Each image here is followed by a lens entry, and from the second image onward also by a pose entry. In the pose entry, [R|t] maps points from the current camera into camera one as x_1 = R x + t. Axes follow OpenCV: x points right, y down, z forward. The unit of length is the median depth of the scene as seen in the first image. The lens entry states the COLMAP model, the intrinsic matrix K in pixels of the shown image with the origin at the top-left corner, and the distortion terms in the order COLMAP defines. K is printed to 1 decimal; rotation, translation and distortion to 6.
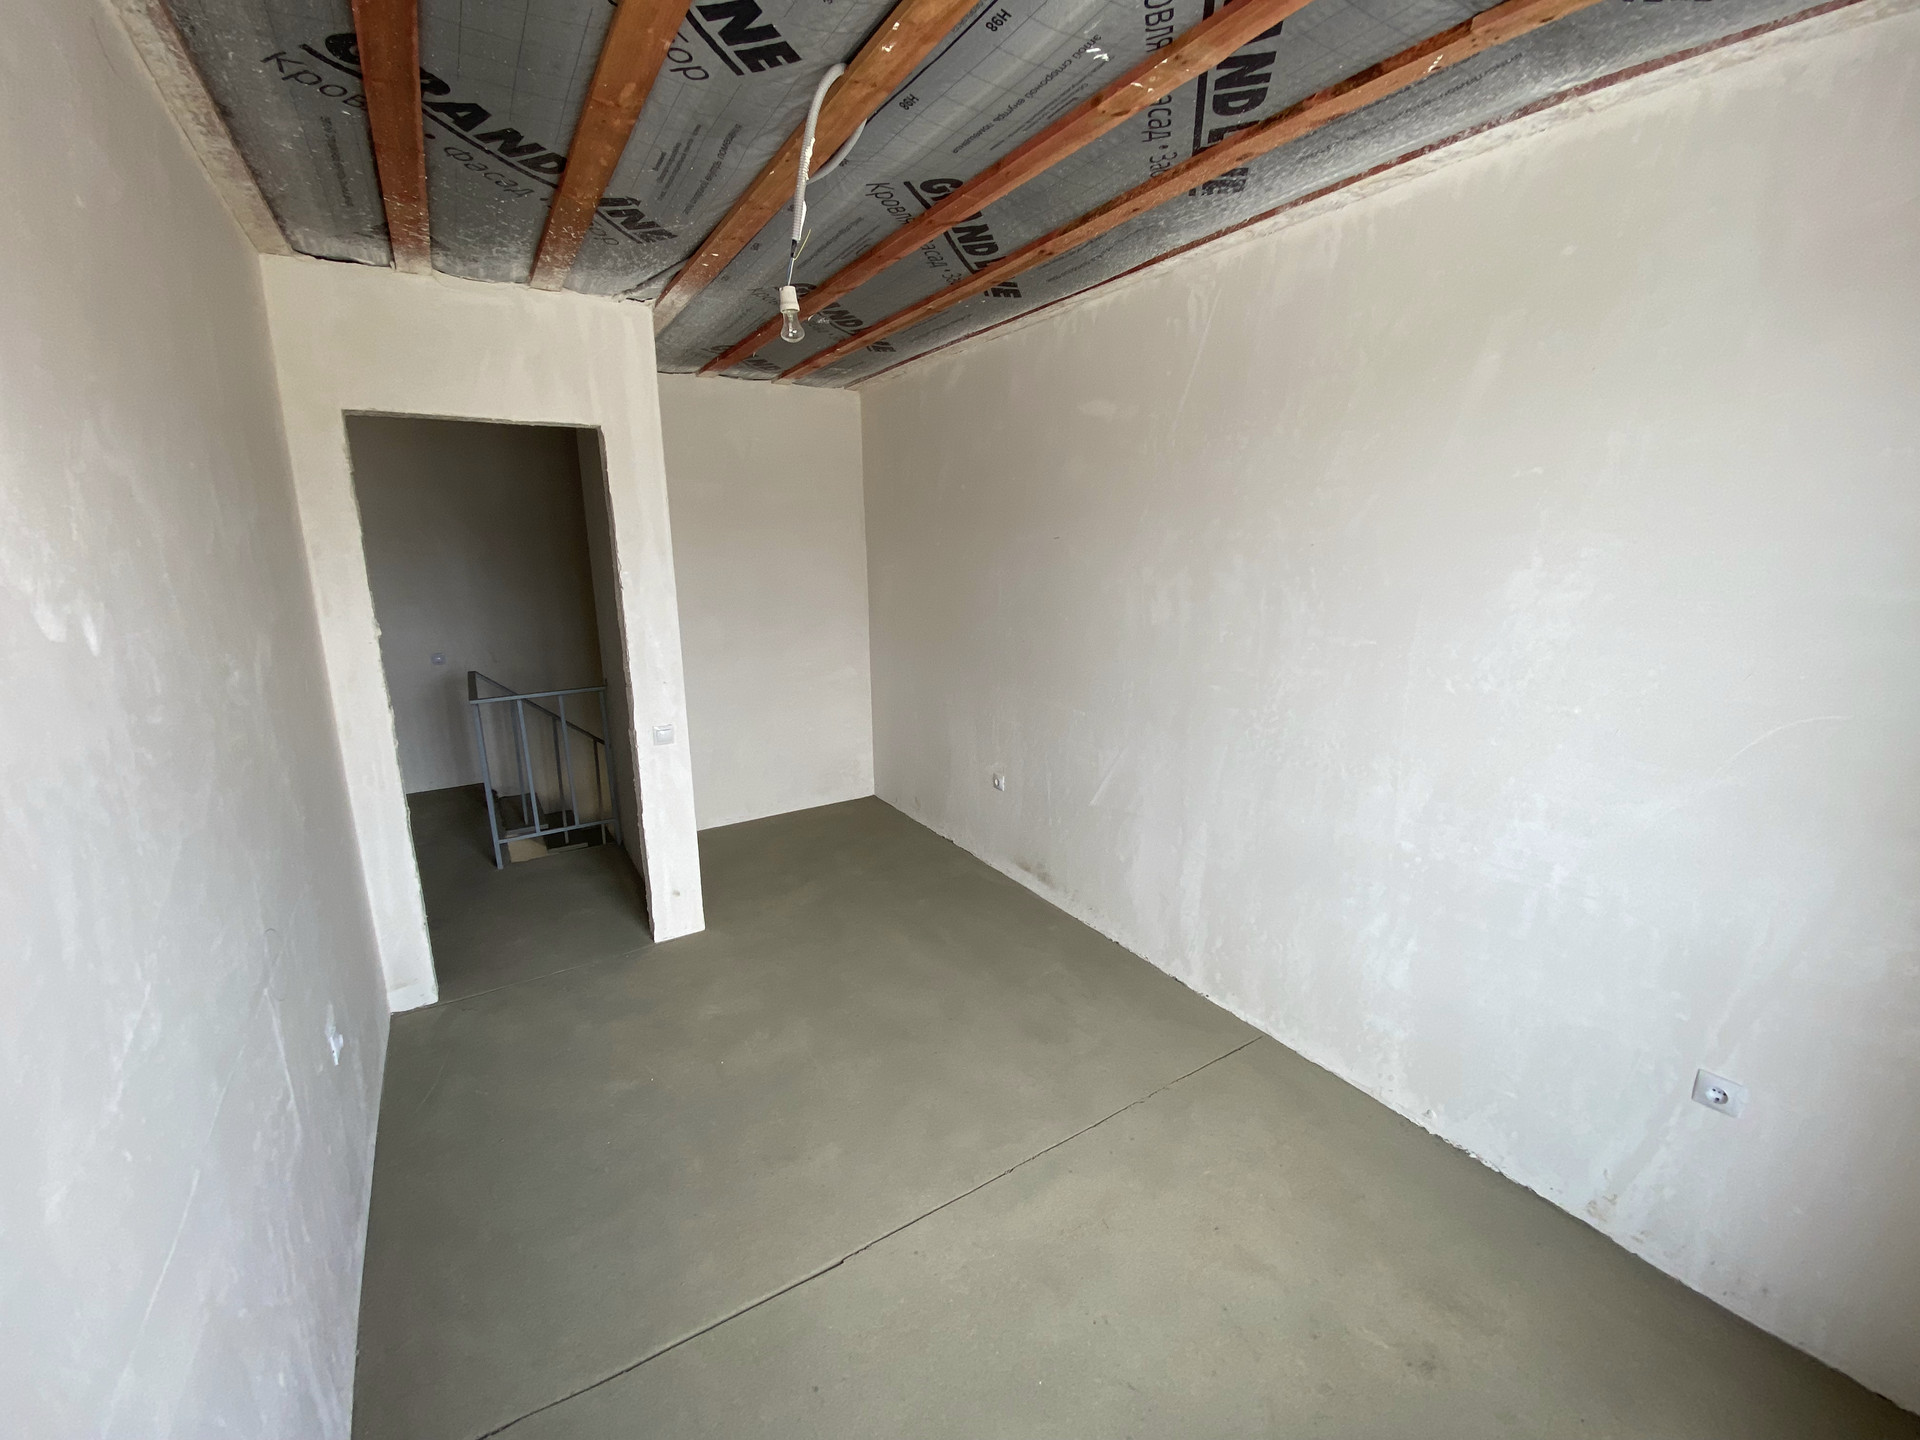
lens RADIAL K [[792.1, 0, 946.0], [0, 792.1, 731.5], [0, 0, 1]] dist [-0.001068, -0.000869]
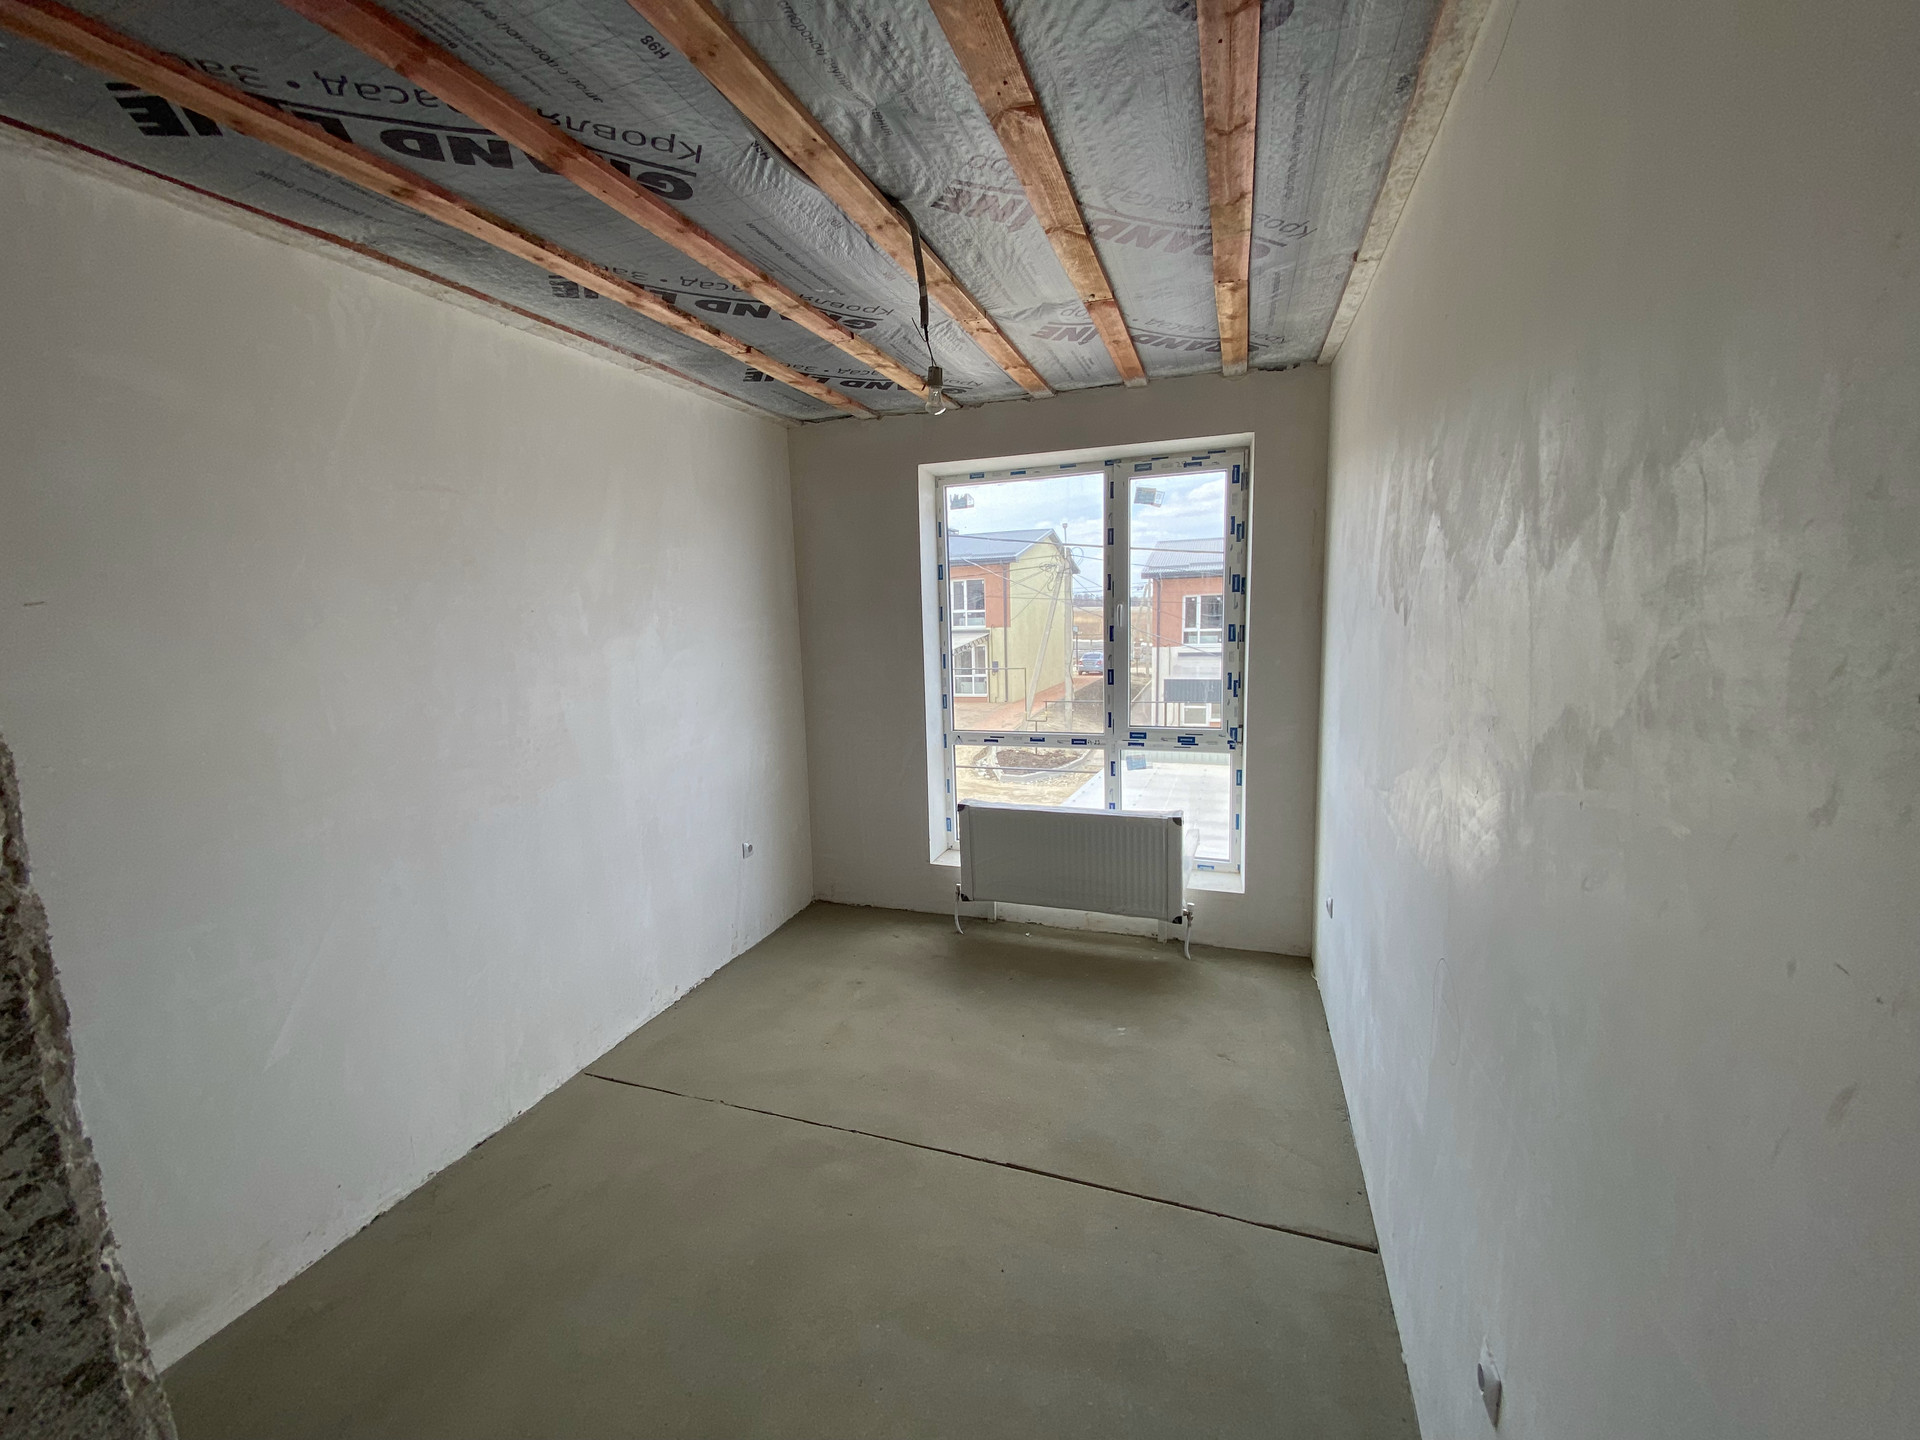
lens RADIAL K [[772.1, 0, 958.8], [0, 772.1, 729.6], [0, 0, 1]] dist [0.014749, -0.016454]
pose [[-0.628861, -0.085120, 0.772844, -0.894089], [0.233532, 0.927416, 0.292168, -0.294956], [-0.741617, 0.364217, -0.563338, 1.417888]]
